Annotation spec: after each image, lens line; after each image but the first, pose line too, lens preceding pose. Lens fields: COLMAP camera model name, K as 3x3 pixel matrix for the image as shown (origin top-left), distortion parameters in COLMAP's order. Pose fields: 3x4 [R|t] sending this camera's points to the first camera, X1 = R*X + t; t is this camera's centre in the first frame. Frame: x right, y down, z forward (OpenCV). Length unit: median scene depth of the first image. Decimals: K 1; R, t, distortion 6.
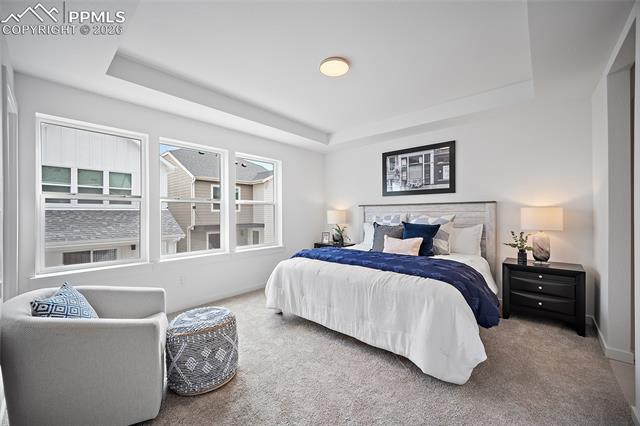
lens RADIAL K [[250.7, 0, 315.9], [0, 250.7, 214.7], [0, 0, 1]] dist [-0.001786, 0.001173]
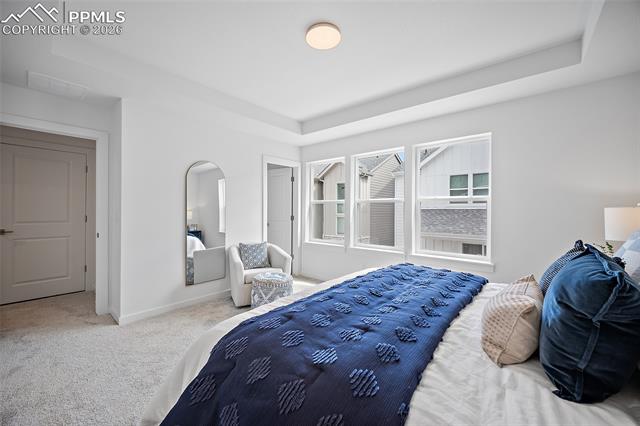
lens RADIAL K [[250.7, 0, 316.1], [0, 250.7, 210.7], [0, 0, 1]] dist [-0.001786, 0.001173]
pose [[0.052732, -0.005148, -0.998595, 0.244948], [-0.005078, 0.999972, -0.005423, -0.000675], [0.998596, 0.005357, 0.052704, 0.251800]]
